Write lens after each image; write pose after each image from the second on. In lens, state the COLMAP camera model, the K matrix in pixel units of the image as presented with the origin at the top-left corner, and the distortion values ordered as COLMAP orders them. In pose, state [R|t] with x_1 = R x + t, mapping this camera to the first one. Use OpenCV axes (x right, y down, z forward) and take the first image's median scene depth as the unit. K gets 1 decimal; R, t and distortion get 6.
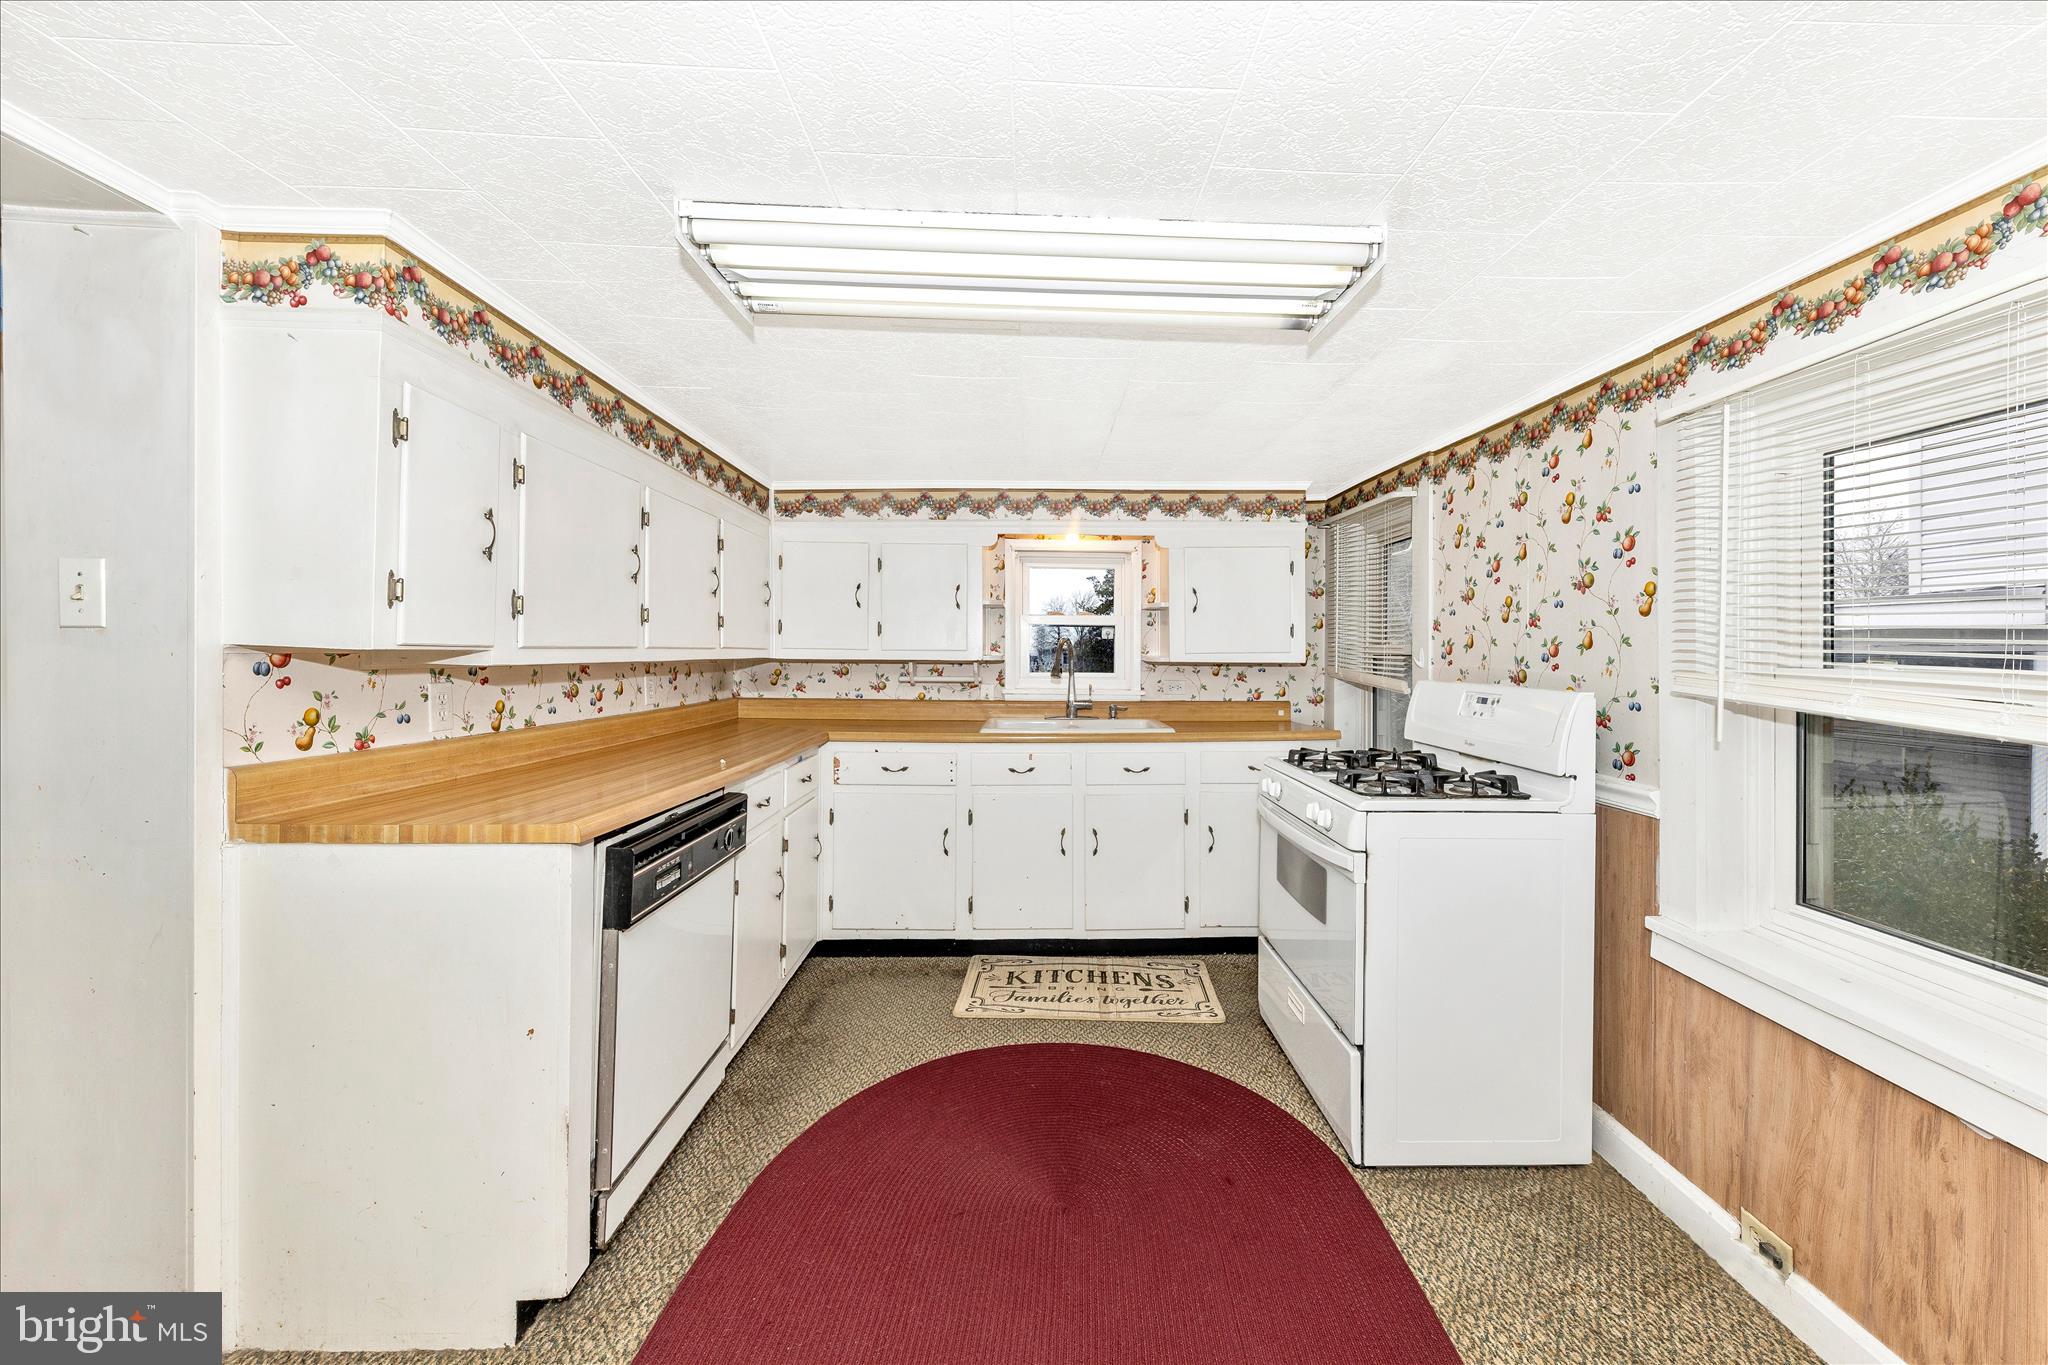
lens RADIAL K [[760.5, 0, 1050.1], [0, 760.5, 648.5], [0, 0, 1]] dist [-0.016370, -0.000060]
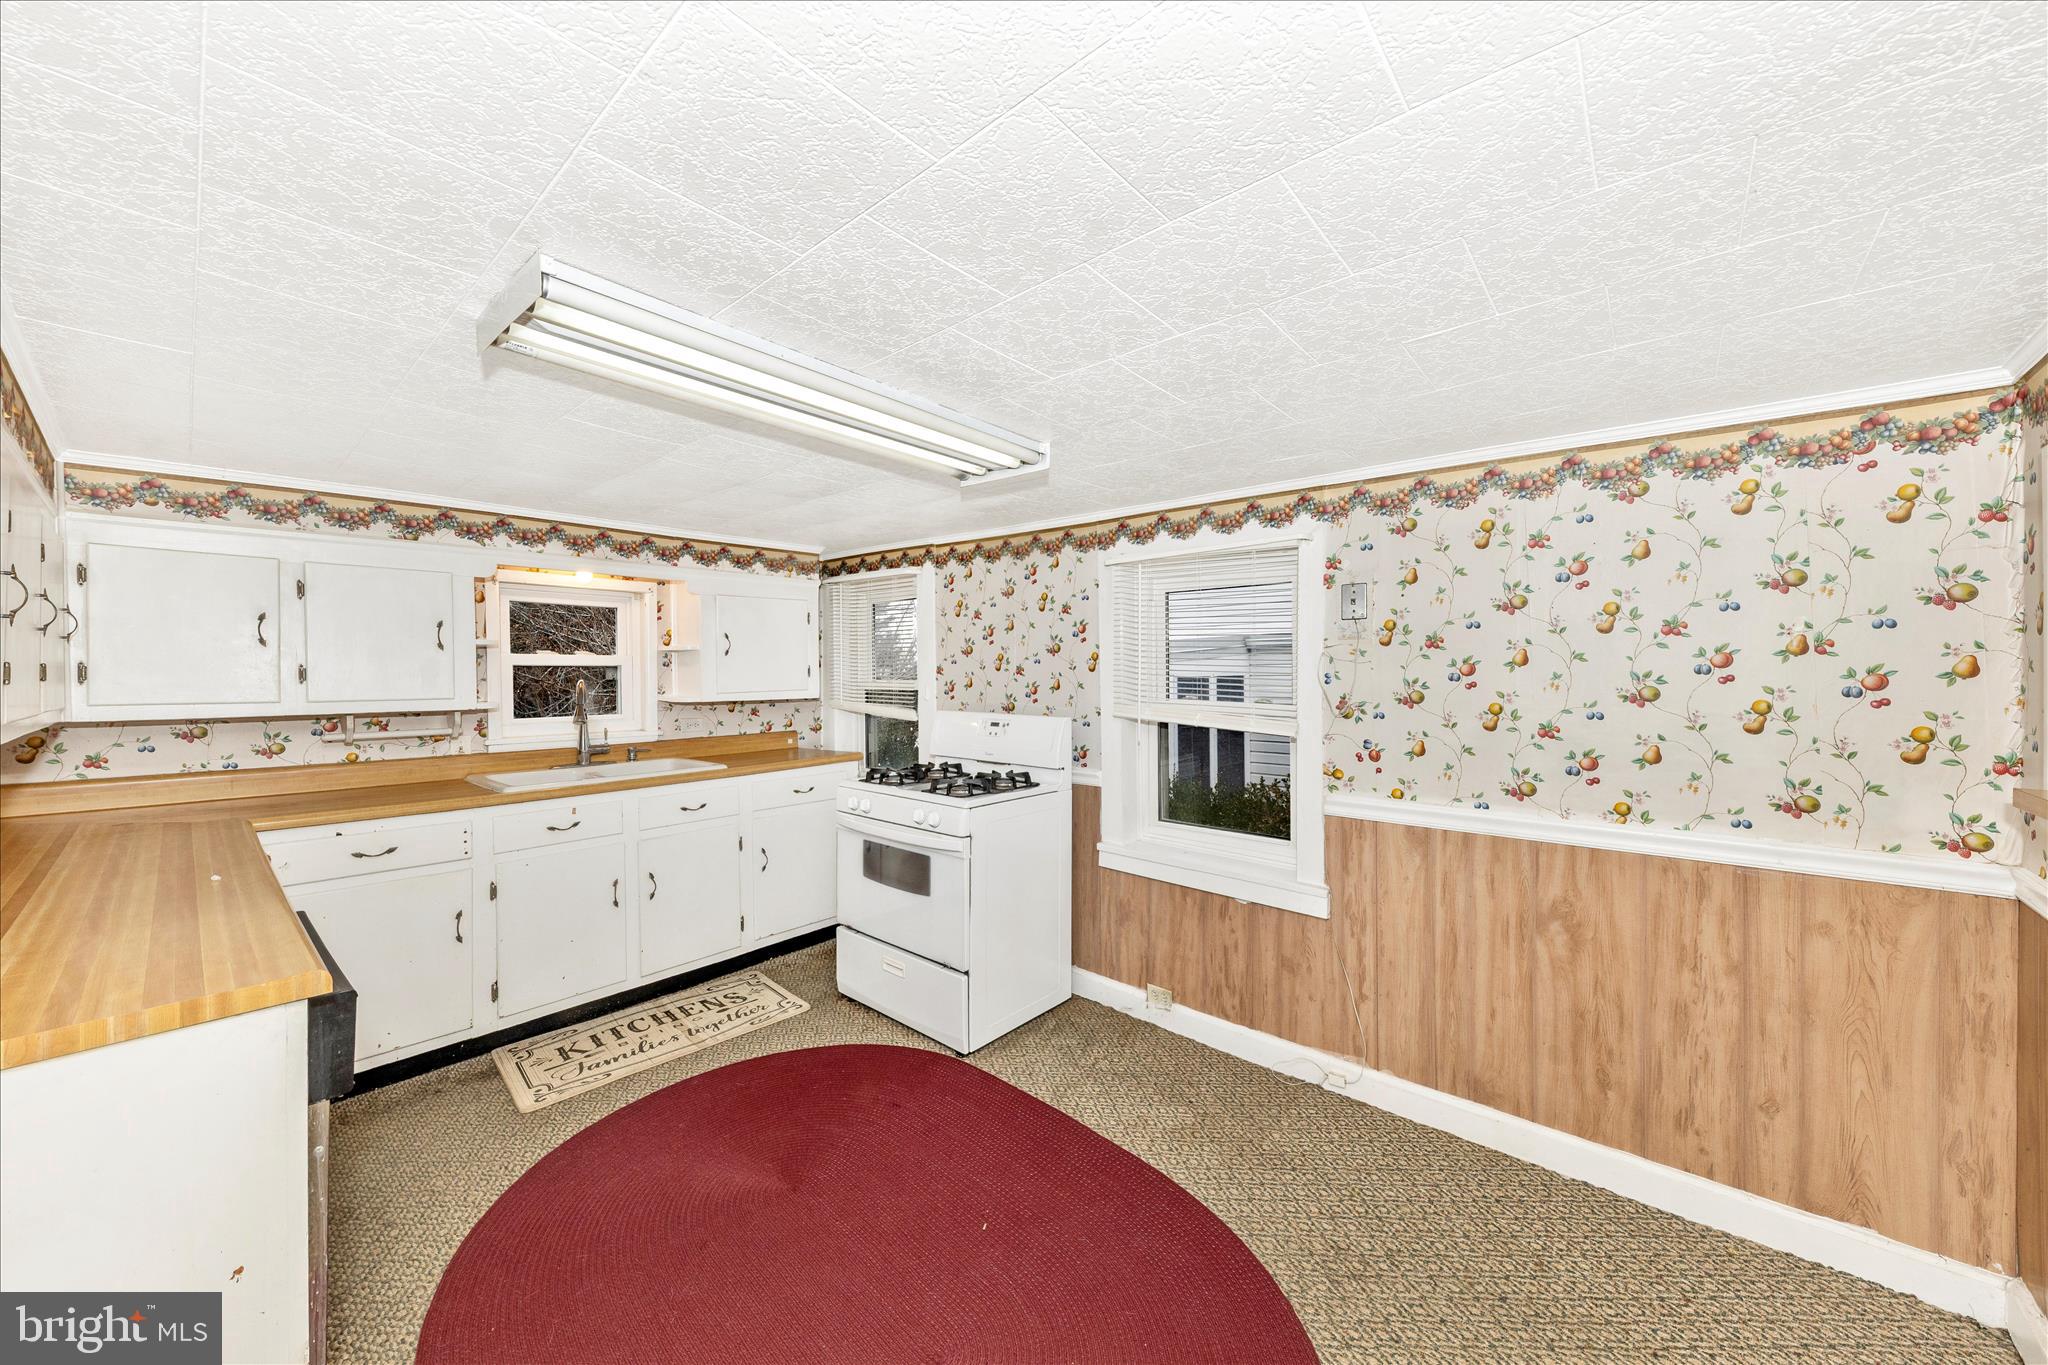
lens RADIAL K [[739.0, 0, 1019.6], [0, 739.0, 659.6], [0, 0, 1]] dist [-0.026410, -0.000051]
pose [[0.664678, -0.006619, 0.747101, -0.386975], [0.009313, 0.999956, 0.000573, -0.047374], [-0.747072, 0.006576, 0.664711, -0.009479]]
